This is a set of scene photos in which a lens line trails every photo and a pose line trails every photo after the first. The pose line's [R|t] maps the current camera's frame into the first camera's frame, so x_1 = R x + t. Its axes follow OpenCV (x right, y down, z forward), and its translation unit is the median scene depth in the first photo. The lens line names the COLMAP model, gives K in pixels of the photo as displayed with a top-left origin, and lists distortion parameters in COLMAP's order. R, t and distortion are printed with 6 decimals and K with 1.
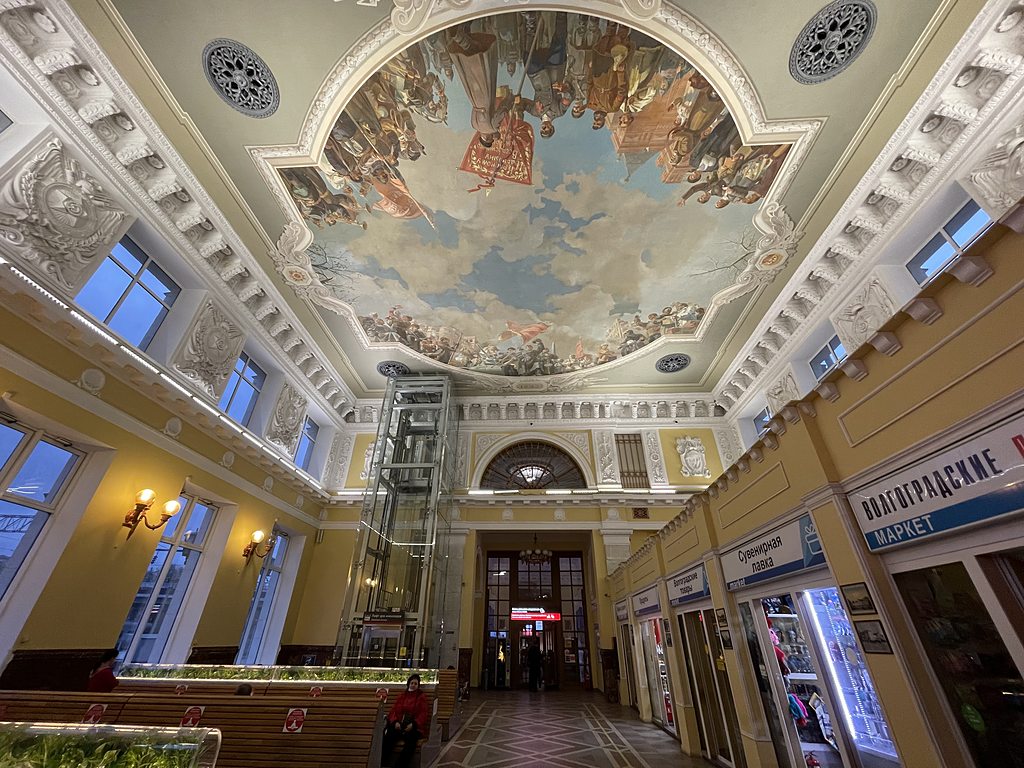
lens RADIAL K [[413.5, 0, 511.7], [0, 413.5, 386.7], [0, 0, 1]] dist [0.000575, -0.000035]
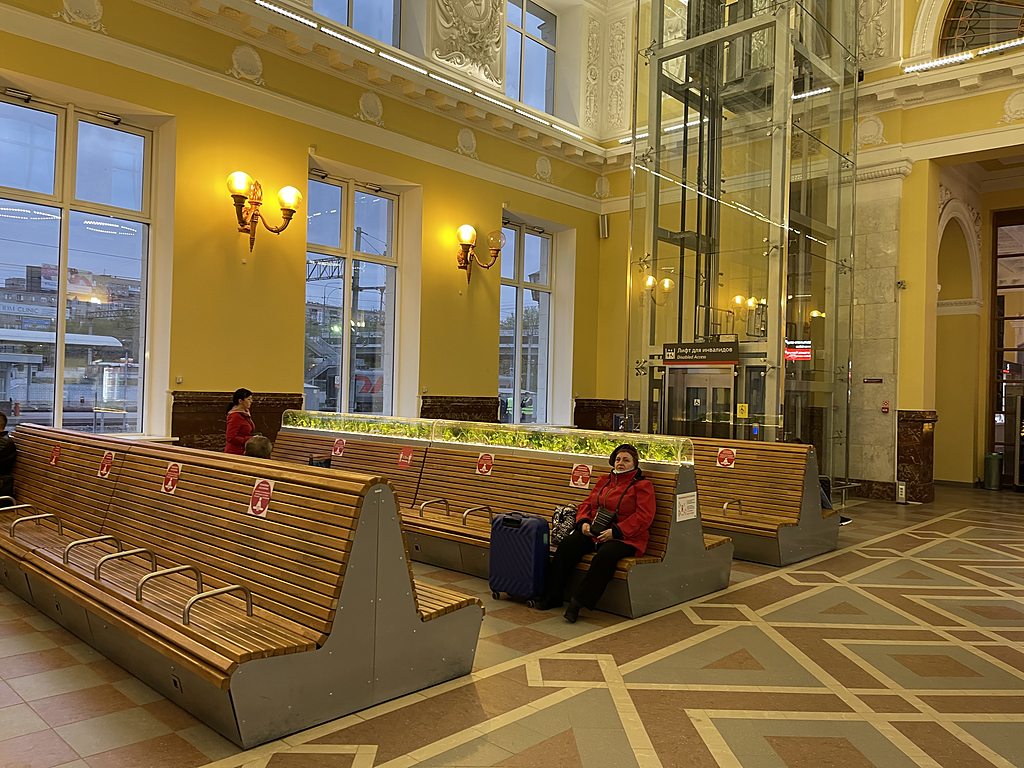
lens RADIAL K [[780.1, 0, 512.1], [0, 780.1, 381.8], [0, 0, 1]] dist [0.033227, -0.012779]
pose [[0.758933, -0.000374, -0.651169, 0.135090], [0.324473, 0.867226, 0.377673, 0.153658], [0.564569, -0.497915, 0.658287, 0.225537]]
